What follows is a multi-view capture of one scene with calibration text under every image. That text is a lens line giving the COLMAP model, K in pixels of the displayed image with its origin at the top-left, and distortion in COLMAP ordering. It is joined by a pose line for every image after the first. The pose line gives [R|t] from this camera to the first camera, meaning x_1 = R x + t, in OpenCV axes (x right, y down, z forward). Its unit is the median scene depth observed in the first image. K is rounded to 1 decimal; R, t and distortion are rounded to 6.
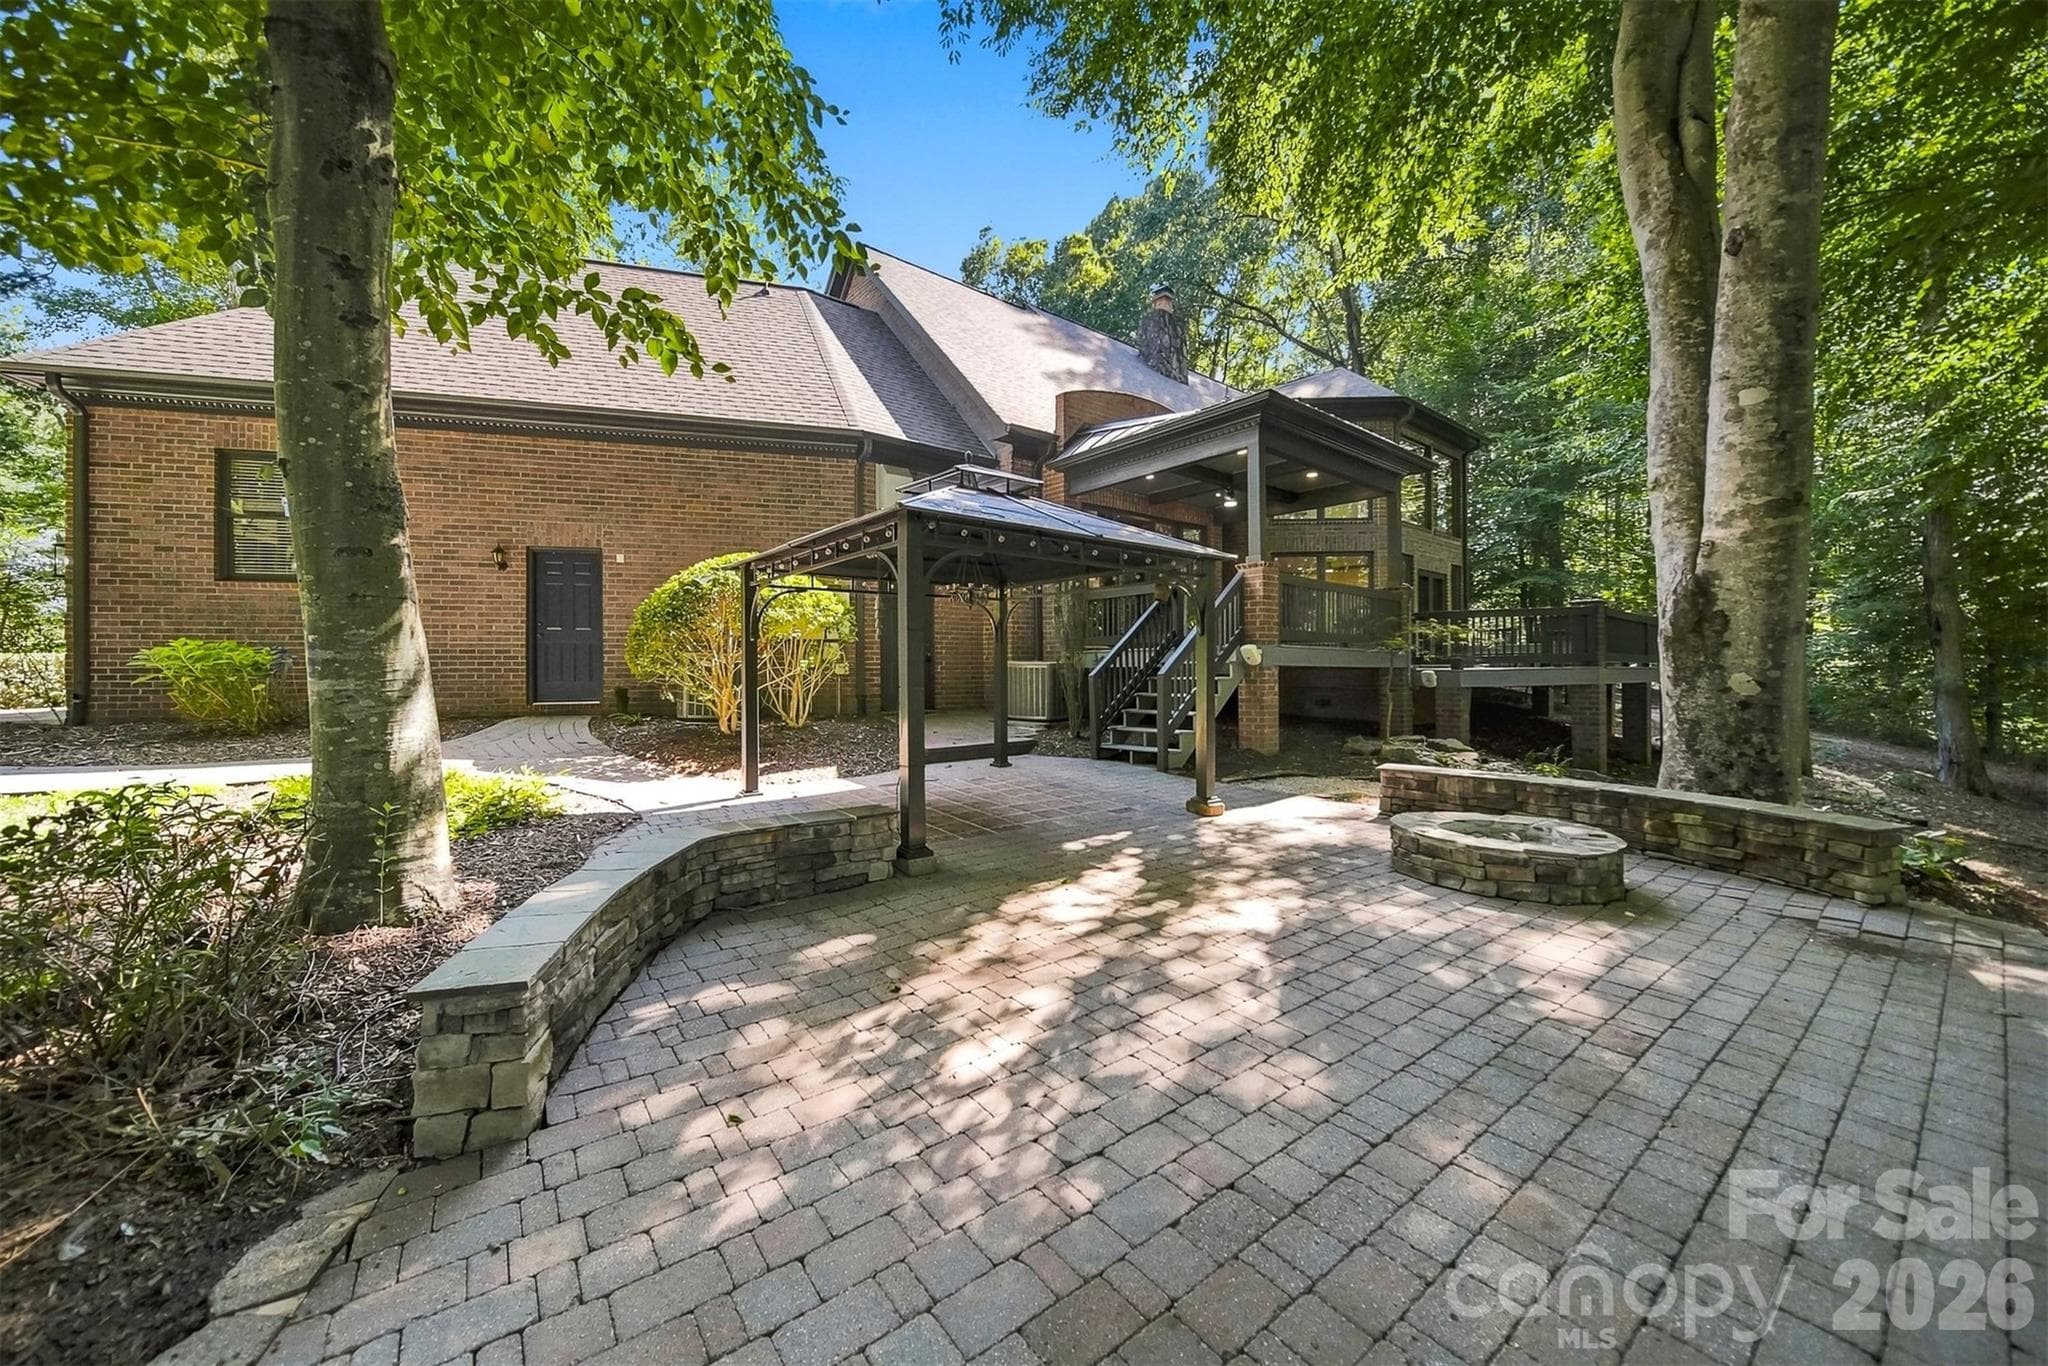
lens RADIAL K [[744.8, 0, 1024.0], [0, 744.8, 683.0], [0, 0, 1]] dist [-0.040147, 0.000045]
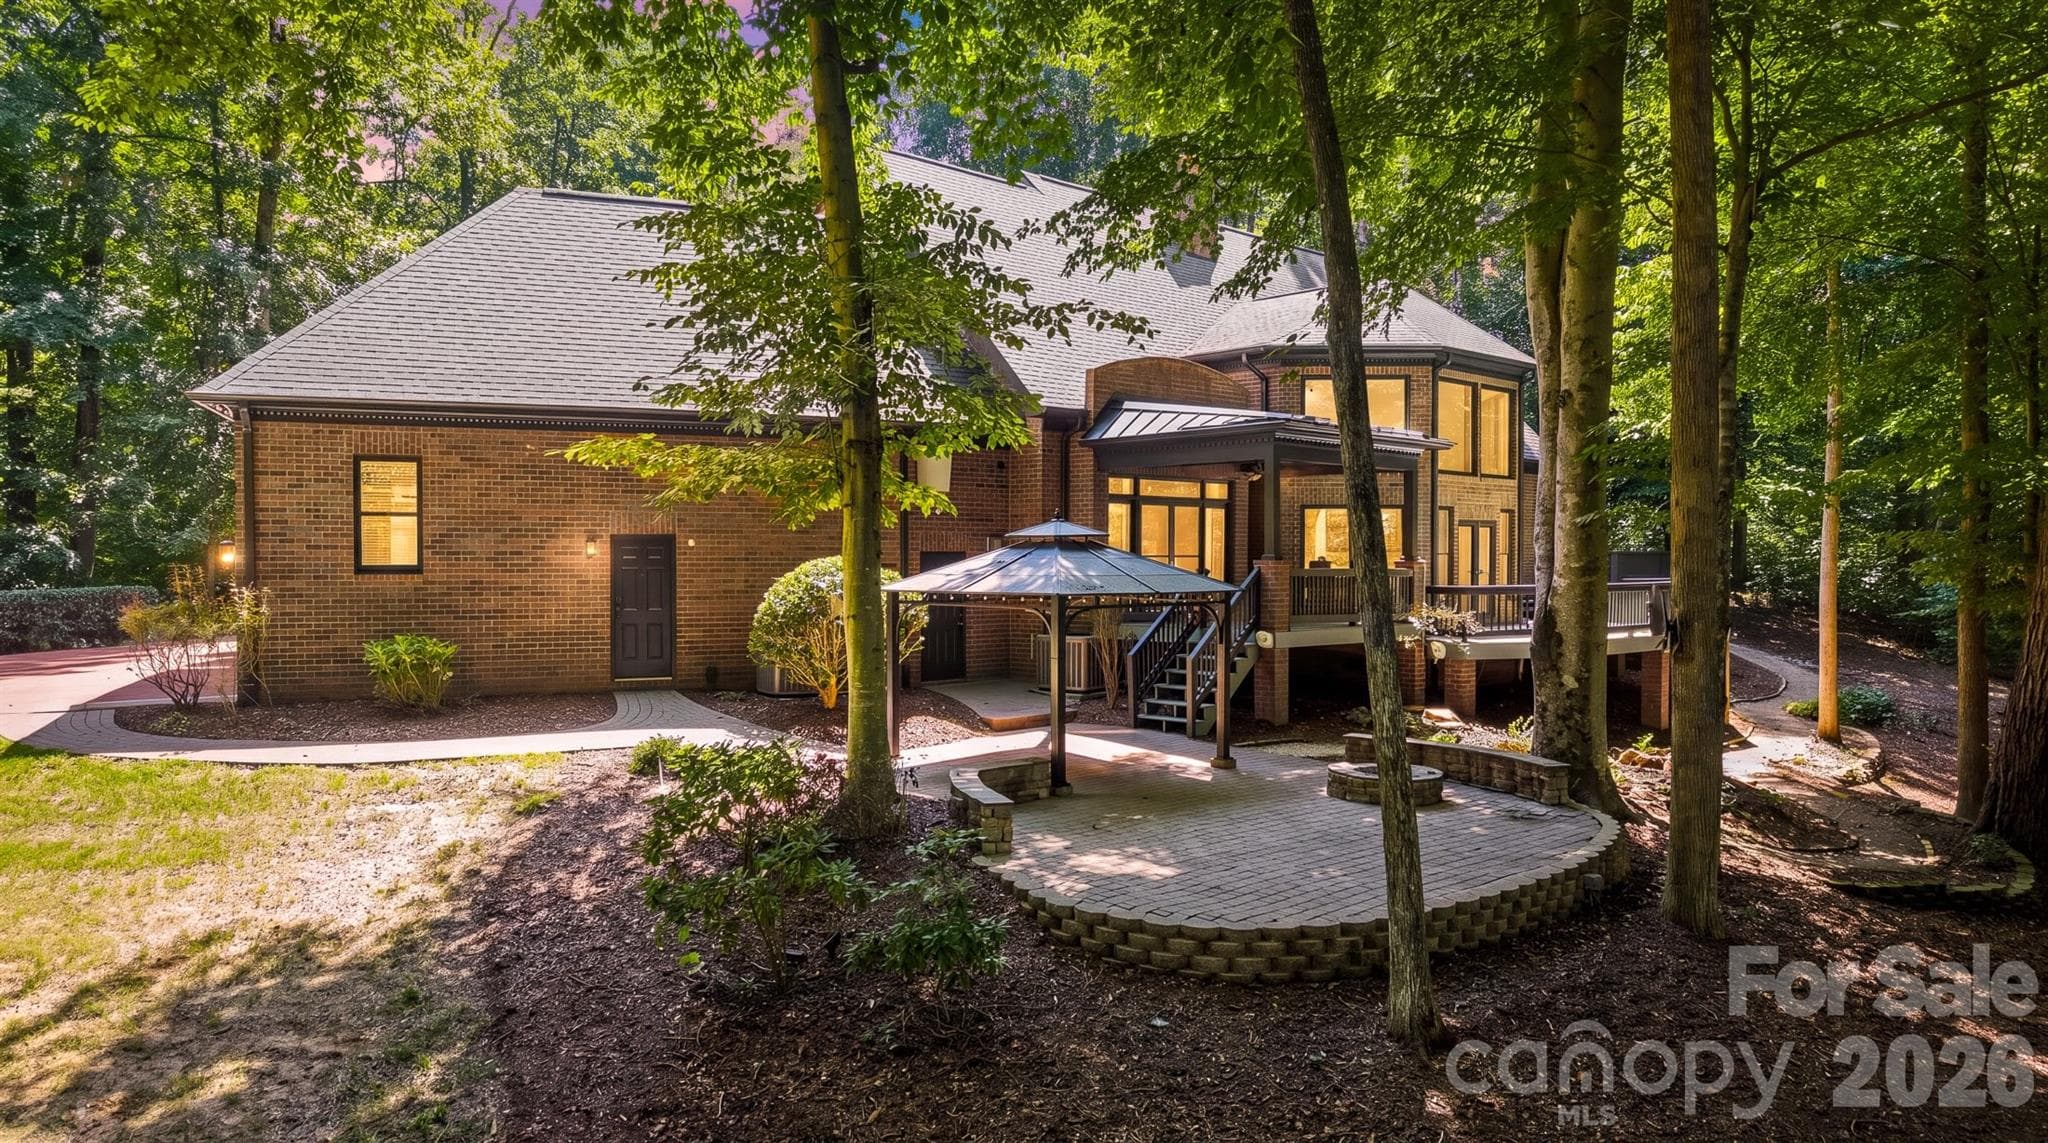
lens RADIAL K [[1406.0, 0, 1024.0], [0, 1406.0, 571.5], [0, 0, 1]] dist [0.004493, -0.000766]
pose [[0.996963, 0.005043, 0.077713, -0.255144], [-0.004560, 0.999969, -0.006390, -0.133160], [-0.077743, 0.006016, 0.996955, -1.227681]]
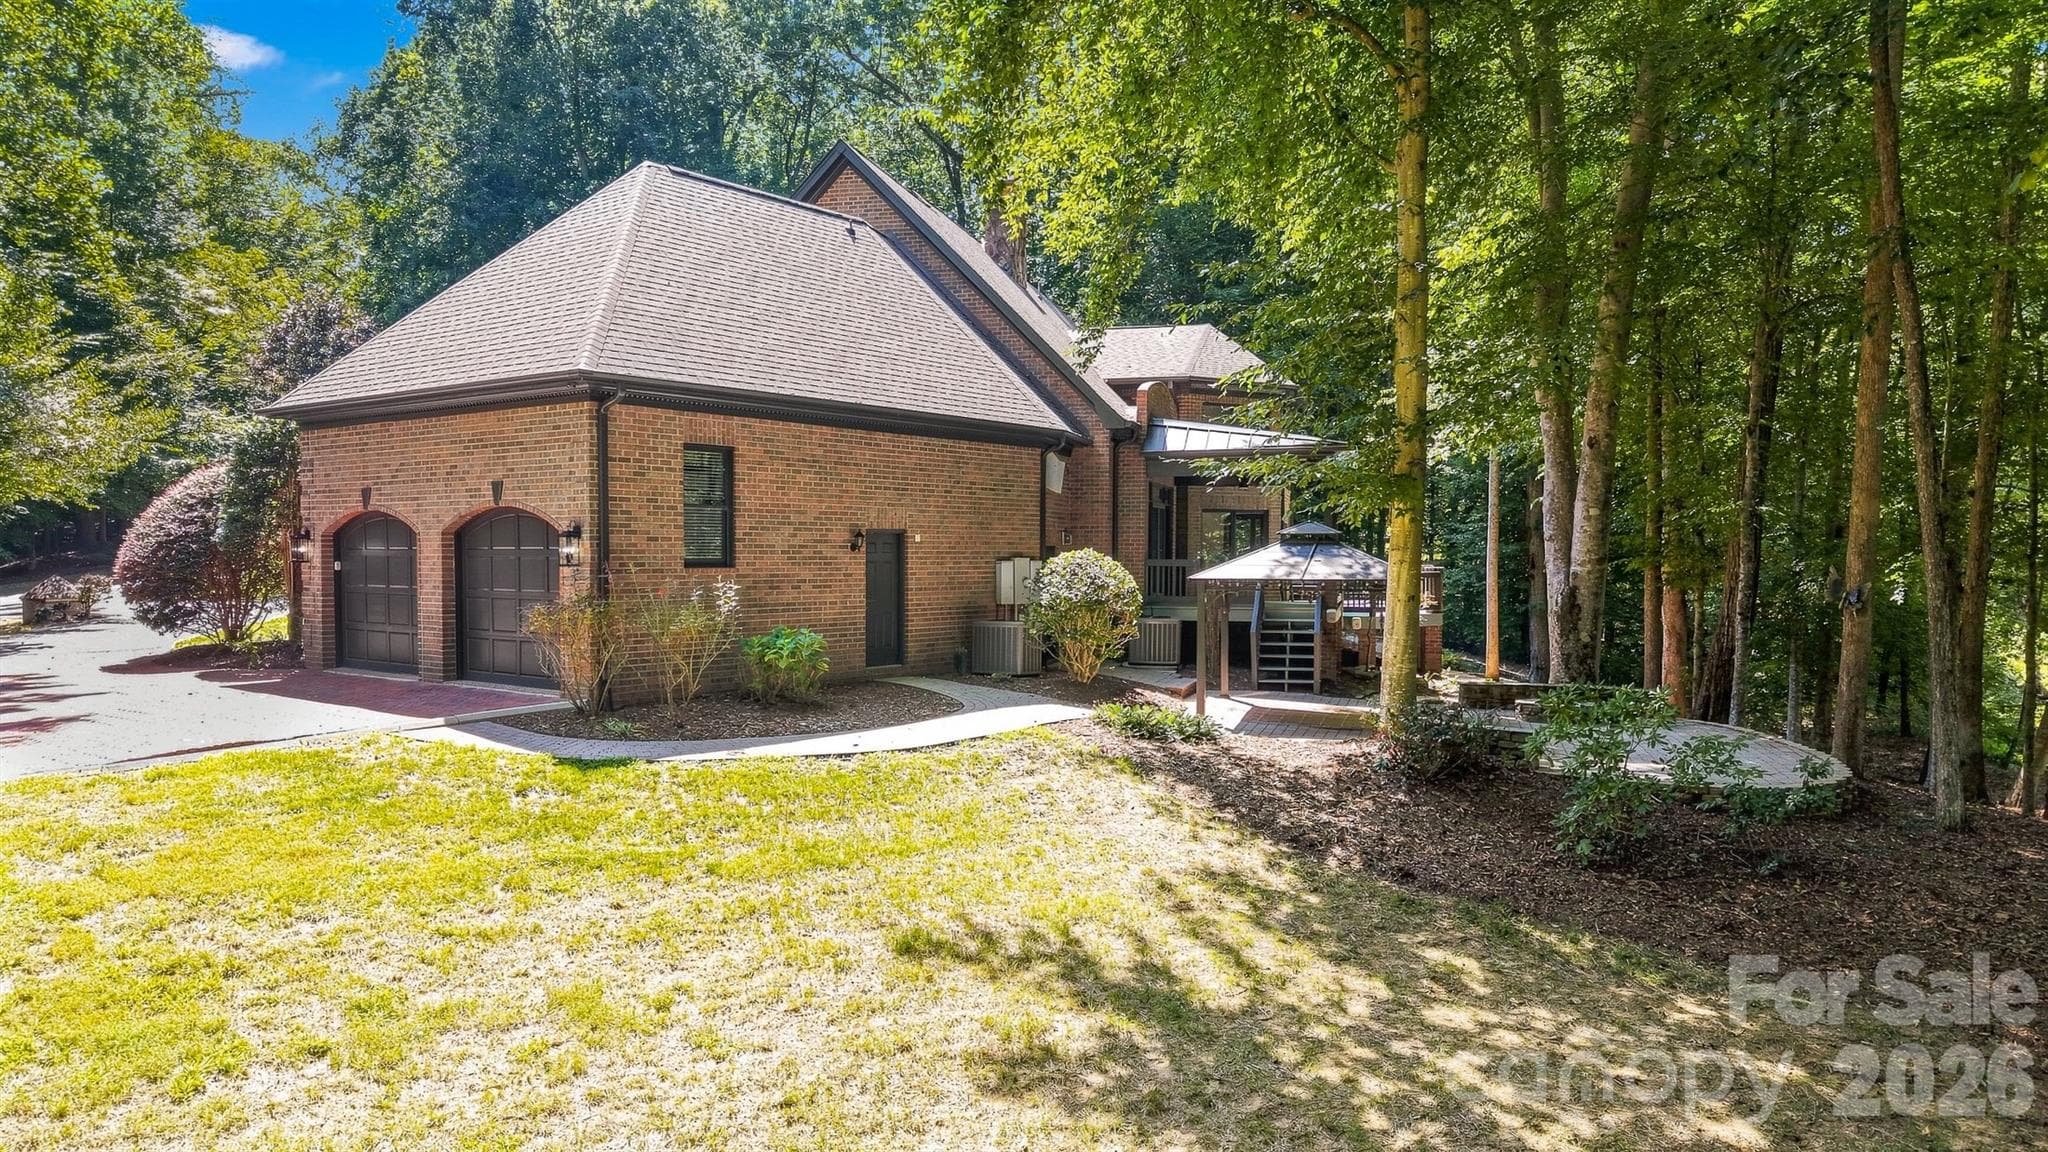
lens RADIAL K [[1432.0, 0, 1024.0], [0, 1432.0, 576.0], [0, 0, 1]] dist [-0.003050, -0.000639]
pose [[0.802613, -0.003970, 0.596487, -1.950921], [0.001936, 0.999990, 0.004051, -0.134261], [-0.596497, -0.002096, 0.802613, -0.979607]]
